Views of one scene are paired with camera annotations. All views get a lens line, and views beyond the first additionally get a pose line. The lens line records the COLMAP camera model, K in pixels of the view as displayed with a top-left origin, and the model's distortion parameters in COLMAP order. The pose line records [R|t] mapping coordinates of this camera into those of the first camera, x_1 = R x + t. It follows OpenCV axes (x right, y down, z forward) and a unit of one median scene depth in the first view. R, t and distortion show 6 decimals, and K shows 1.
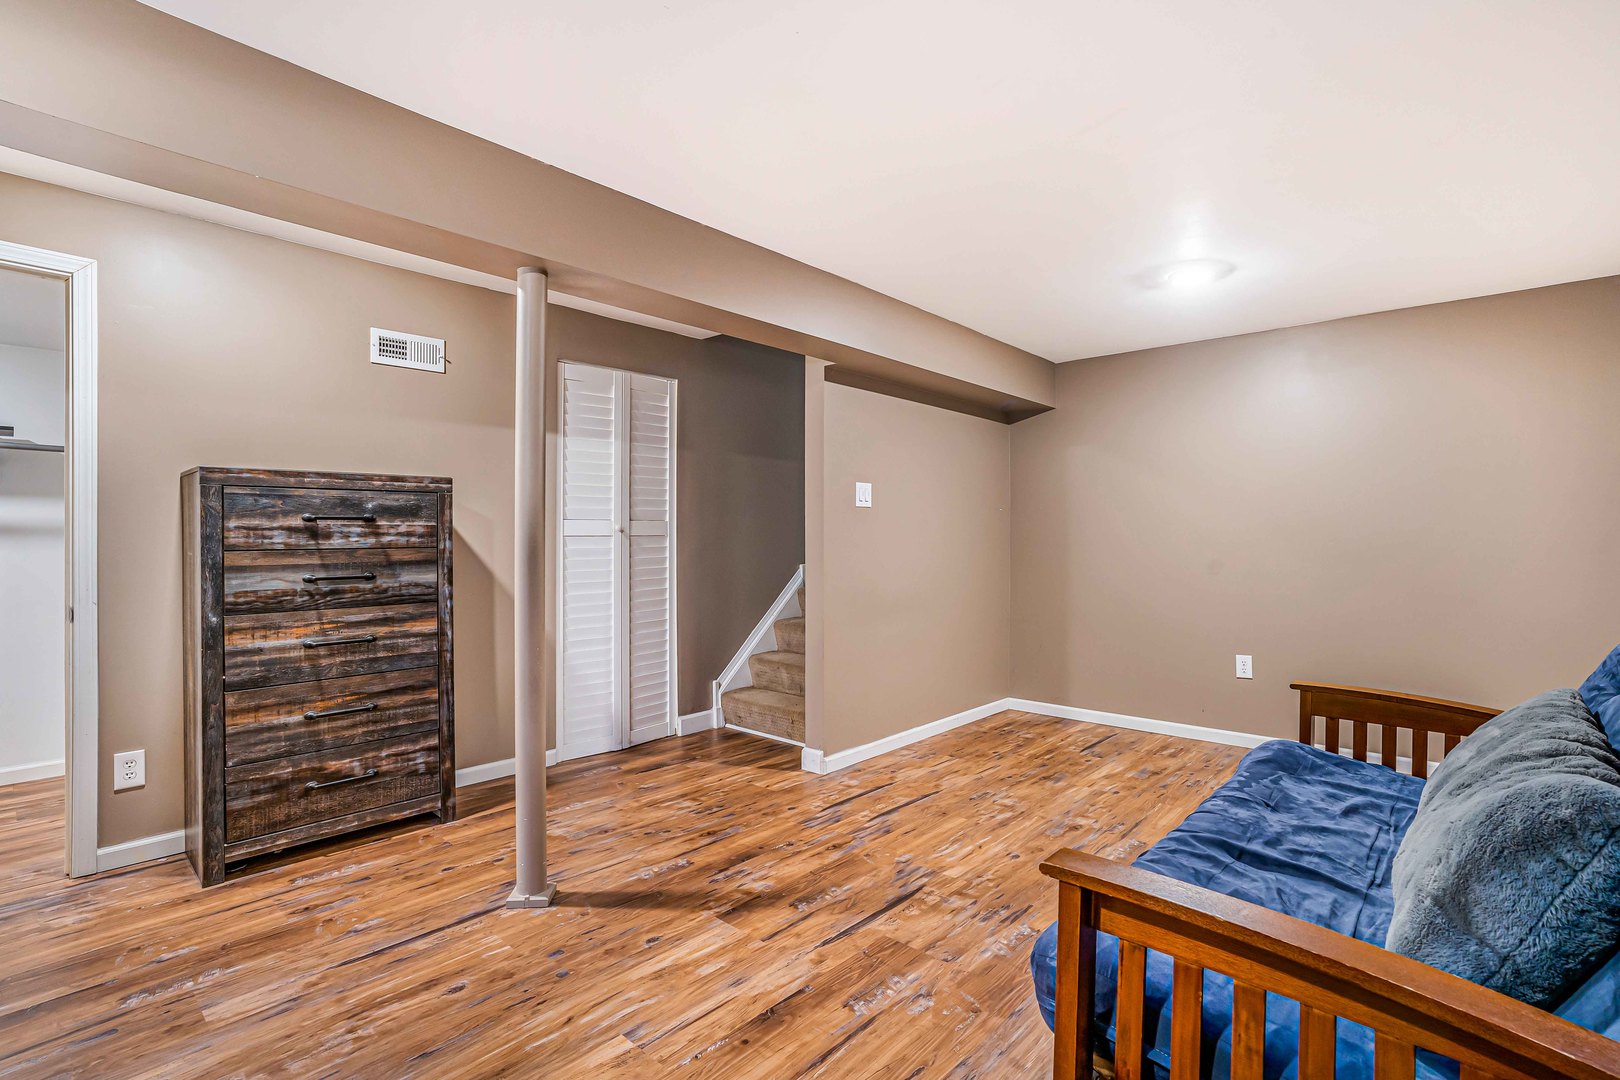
lens RADIAL K [[741.3, 0, 810.7], [0, 741.3, 534.8], [0, 0, 1]] dist [-0.036201, 0.002314]
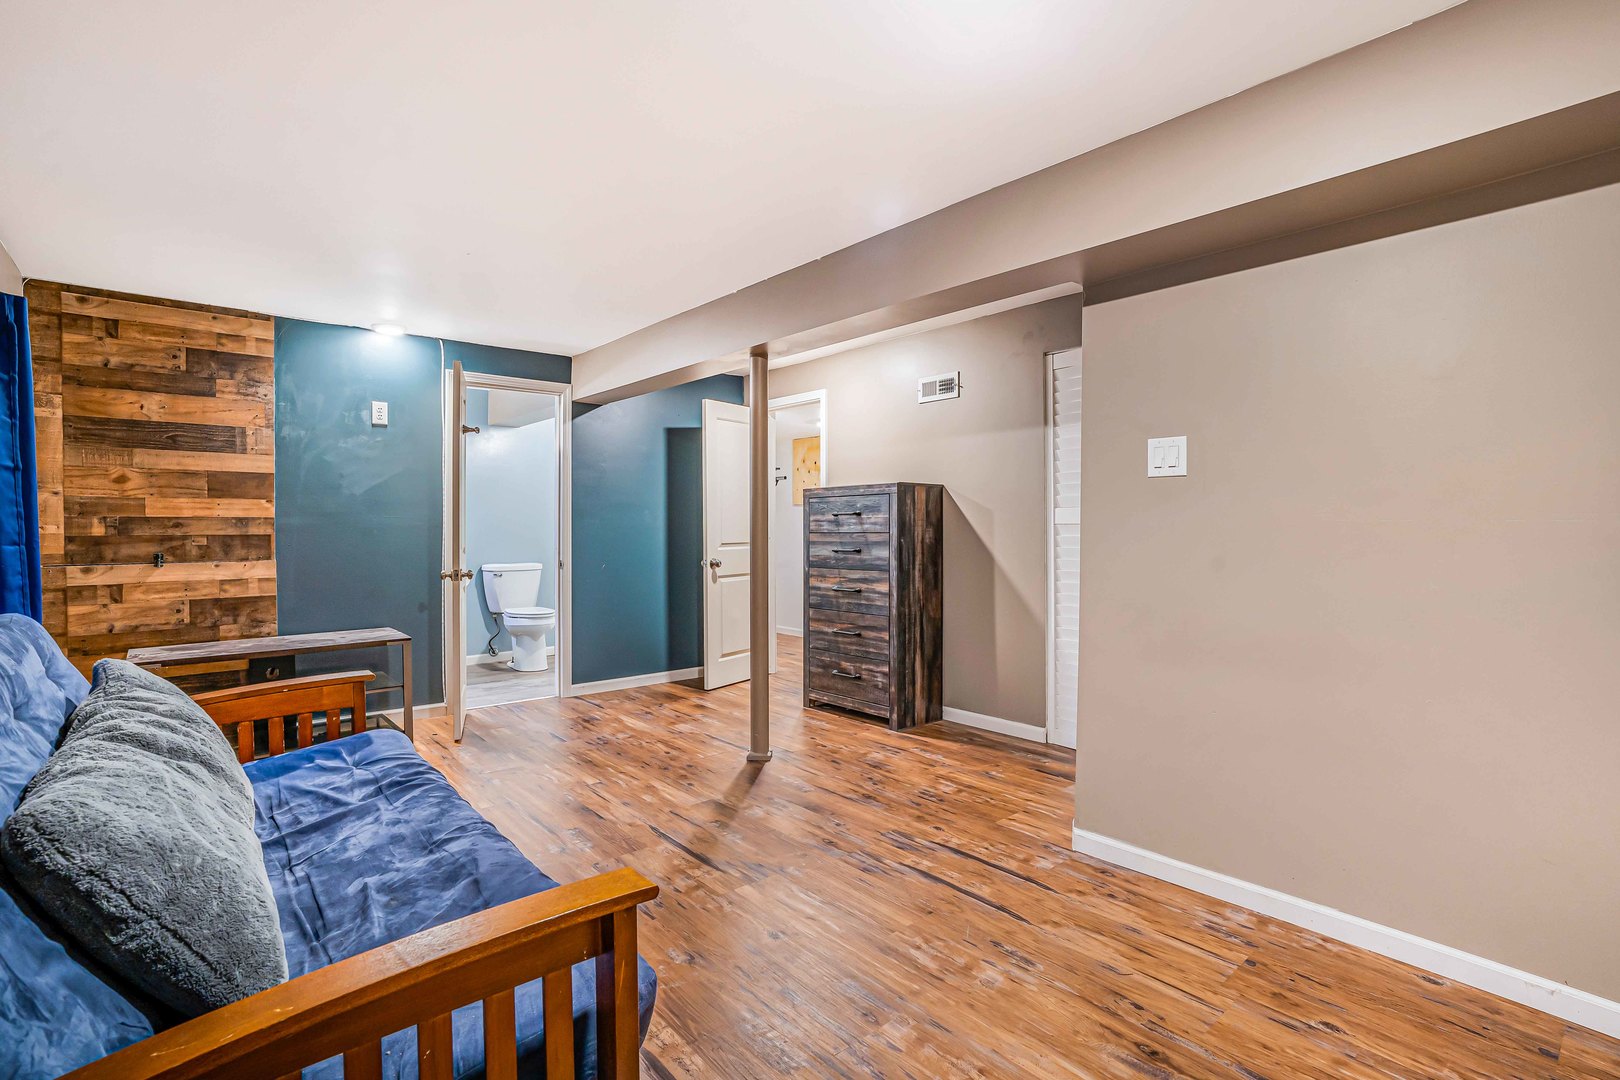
lens RADIAL K [[741.3, 0, 811.8], [0, 741.3, 538.5], [0, 0, 1]] dist [-0.036201, 0.002314]
pose [[-0.092468, 0.015427, -0.995596, 0.994143], [0.002943, 0.999880, 0.015220, 0.006508], [0.995711, -0.001523, -0.092502, 1.062166]]
